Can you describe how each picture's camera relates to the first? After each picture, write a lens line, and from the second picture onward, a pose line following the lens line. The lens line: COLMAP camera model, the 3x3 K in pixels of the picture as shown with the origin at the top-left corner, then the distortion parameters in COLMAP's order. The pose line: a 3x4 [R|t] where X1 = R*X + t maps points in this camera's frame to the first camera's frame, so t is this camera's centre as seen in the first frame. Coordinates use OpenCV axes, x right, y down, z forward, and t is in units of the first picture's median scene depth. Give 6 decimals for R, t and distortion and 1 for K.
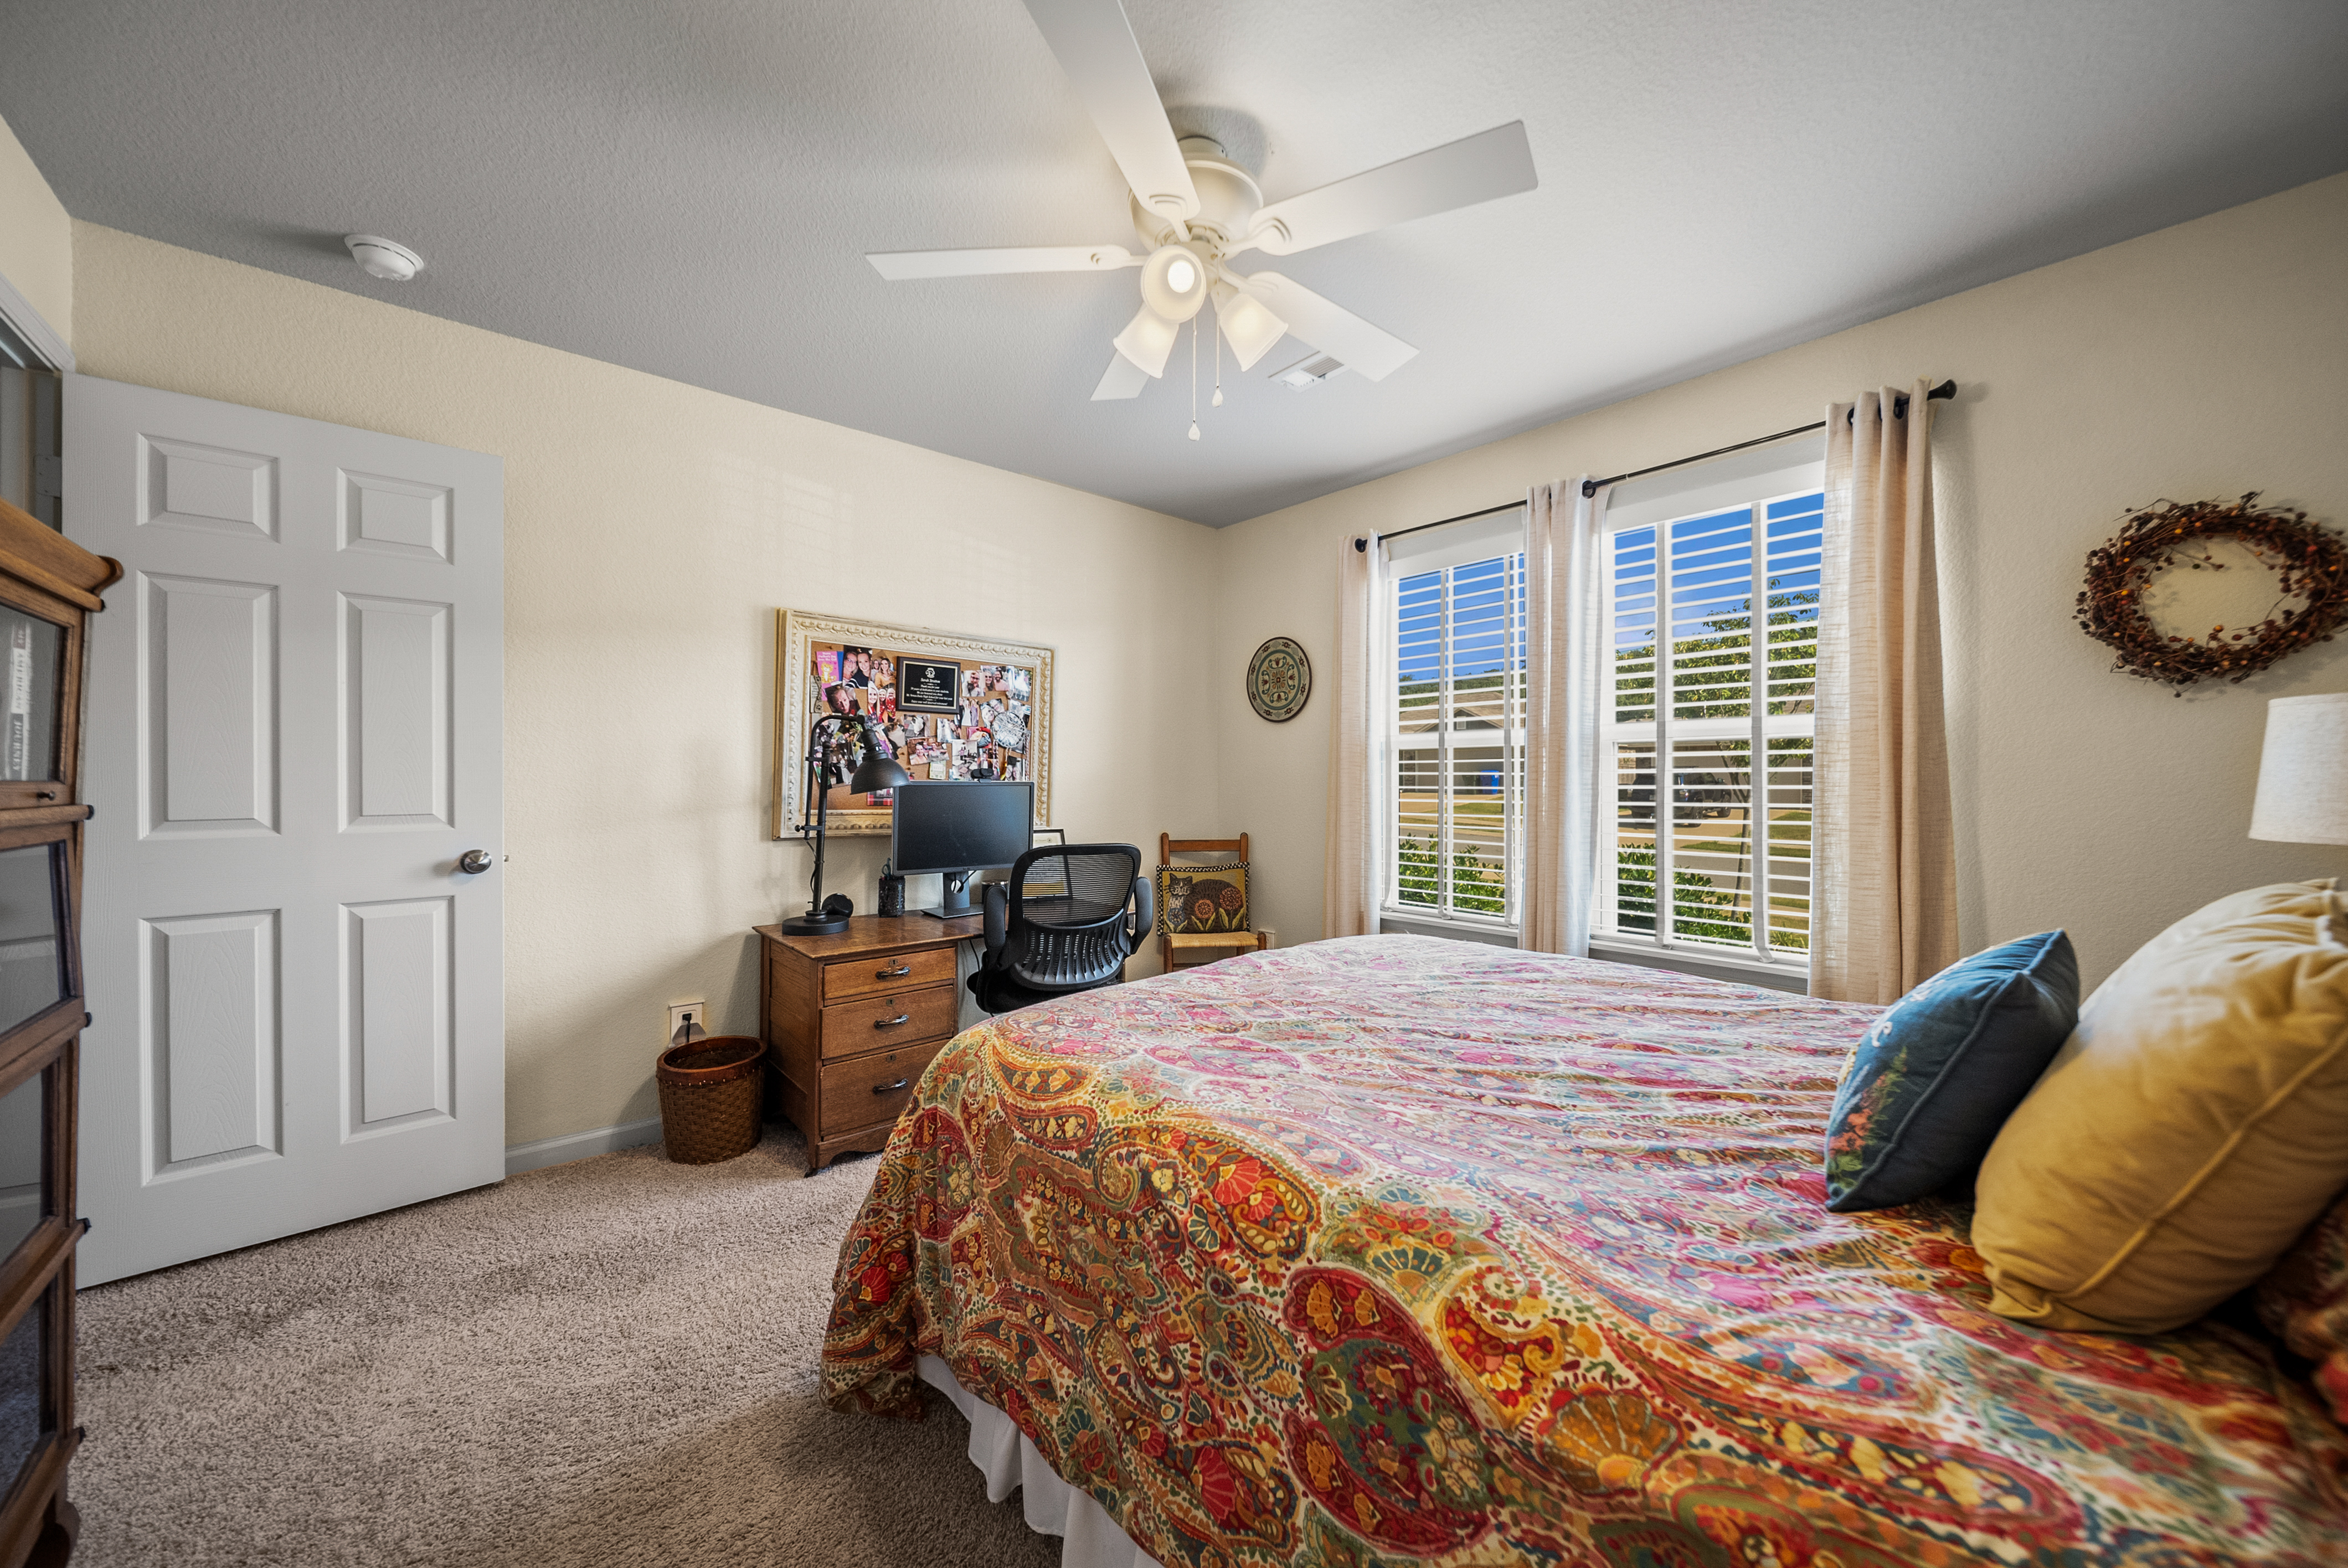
lens RADIAL K [[845.4, 0, 1175.3], [0, 845.4, 780.1], [0, 0, 1]] dist [-0.000761, -0.000008]
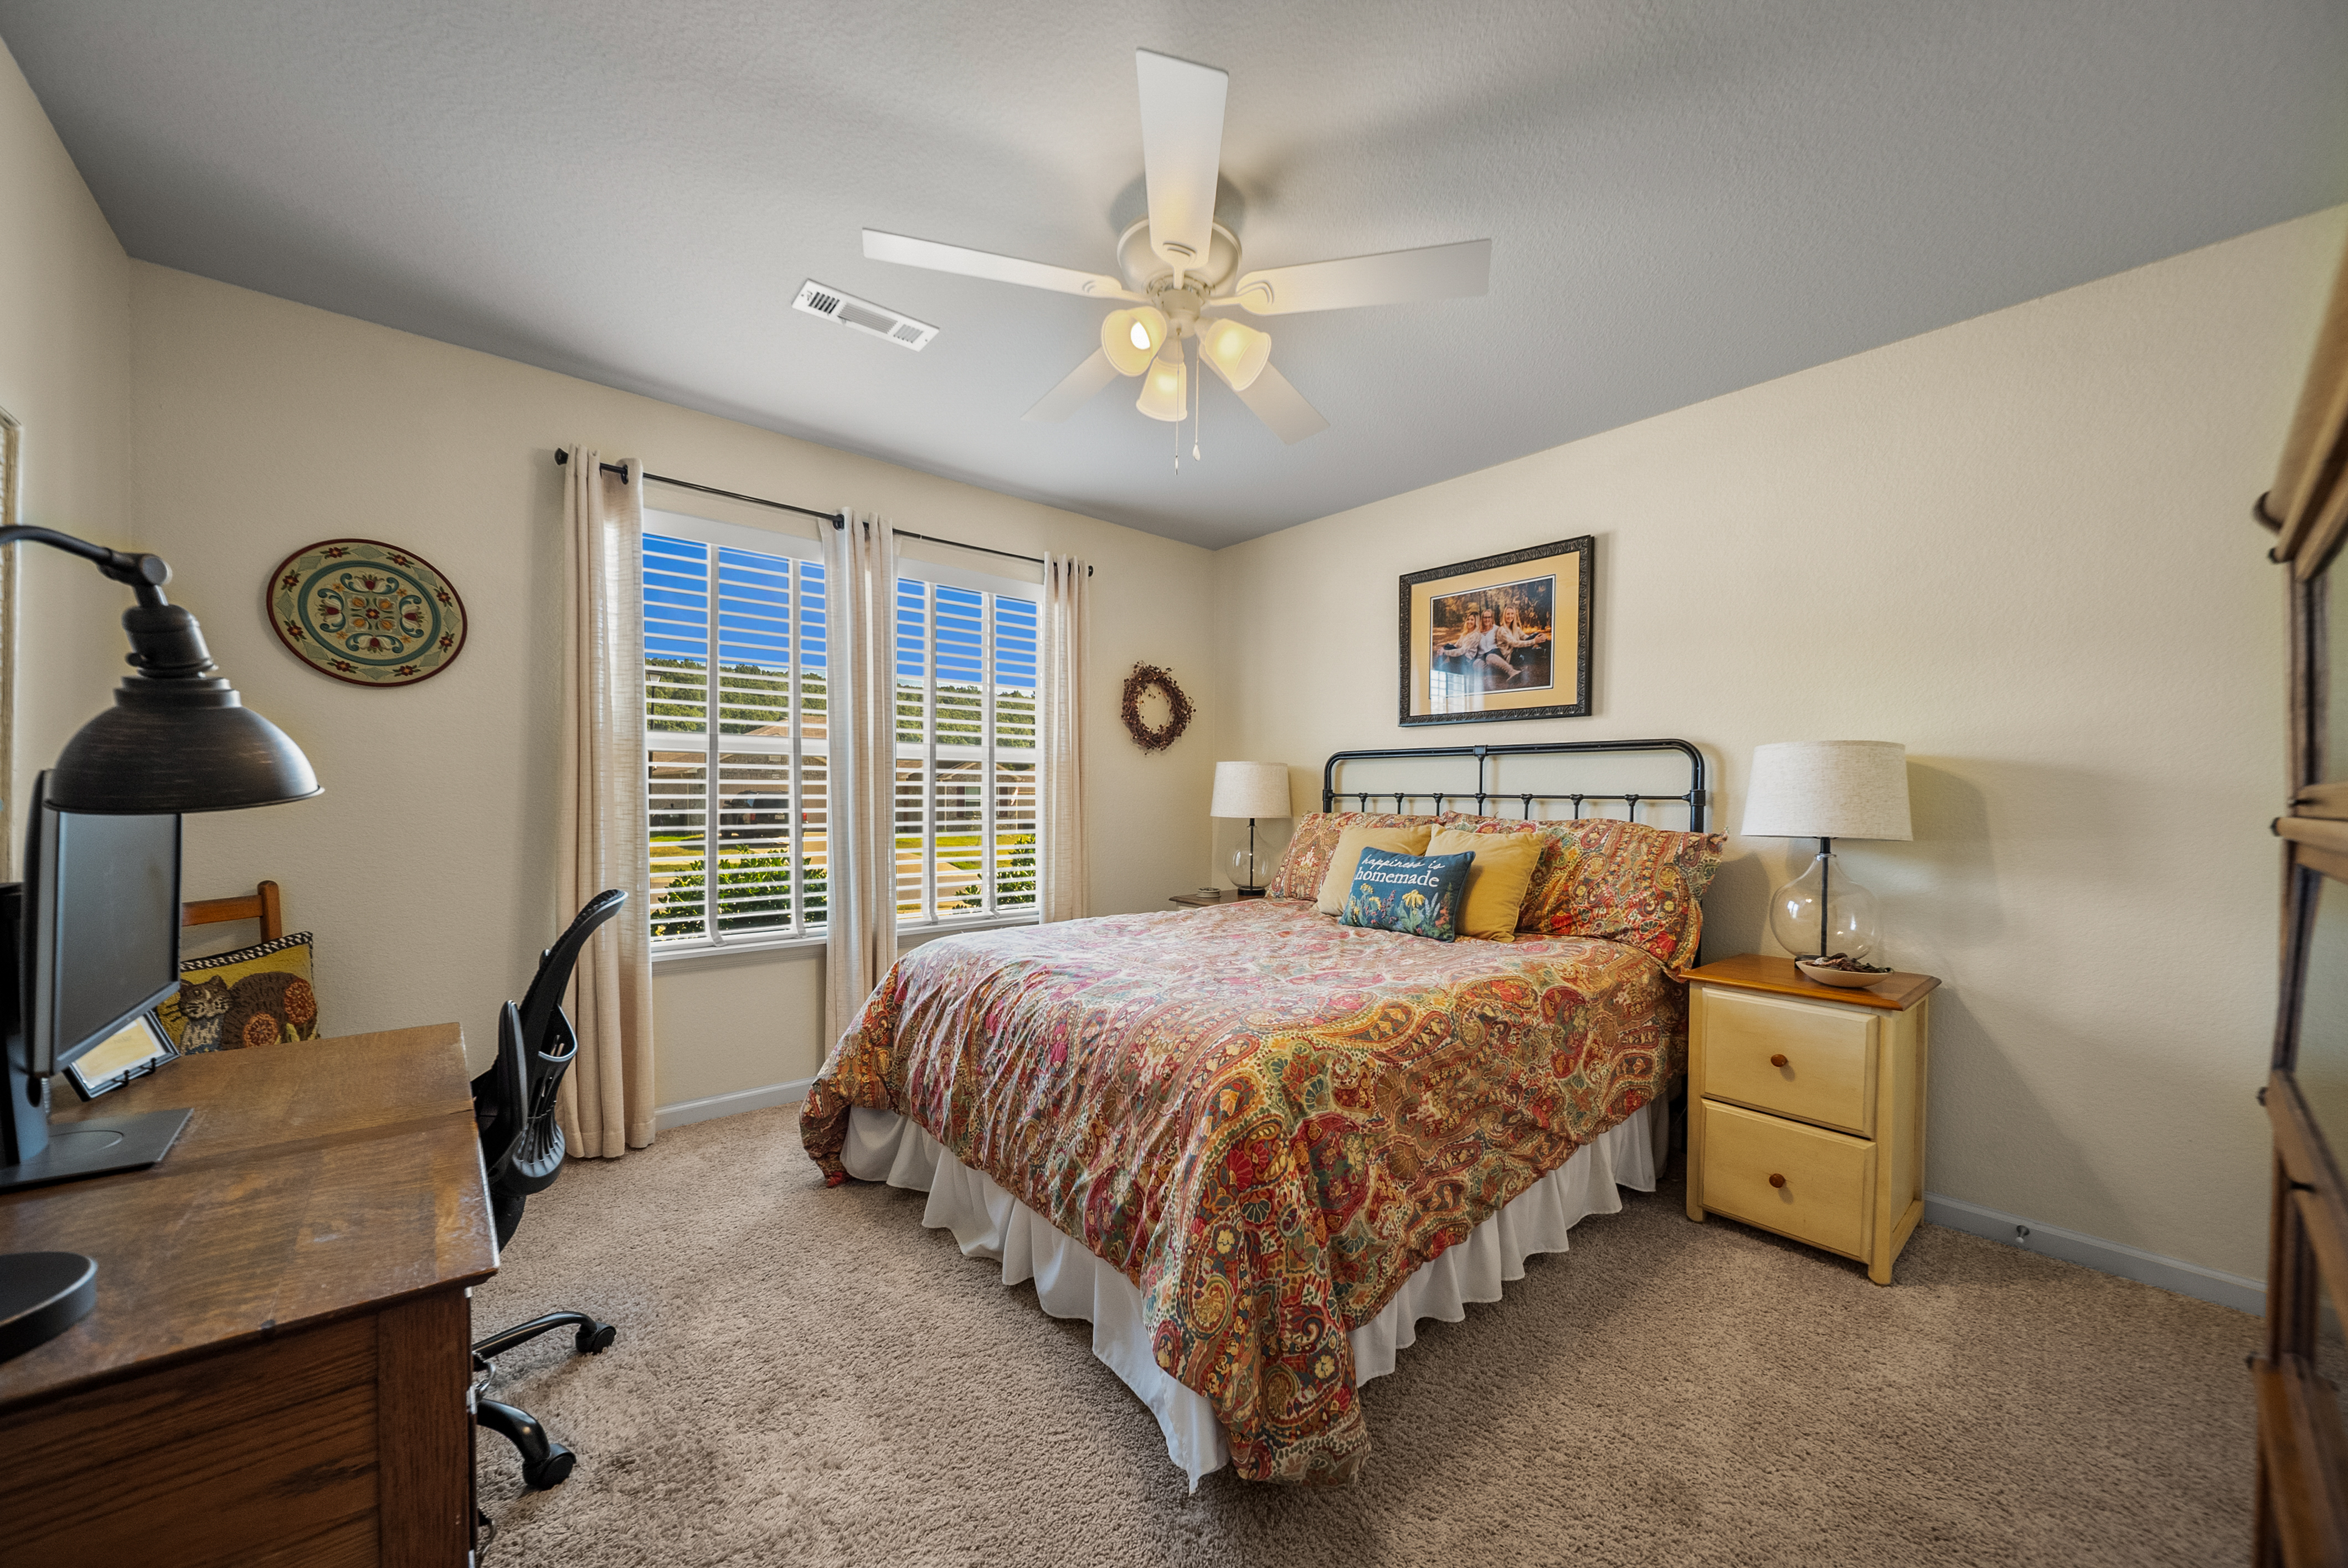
lens RADIAL K [[863.9, 0, 1195.8], [0, 863.9, 808.7], [0, 0, 1]] dist [-0.015519, 0.000028]
pose [[-0.014243, -0.010151, 0.999847, -0.550520], [-0.005856, 0.999932, 0.010068, 0.009079], [-0.999881, -0.005711, -0.014302, 0.499177]]
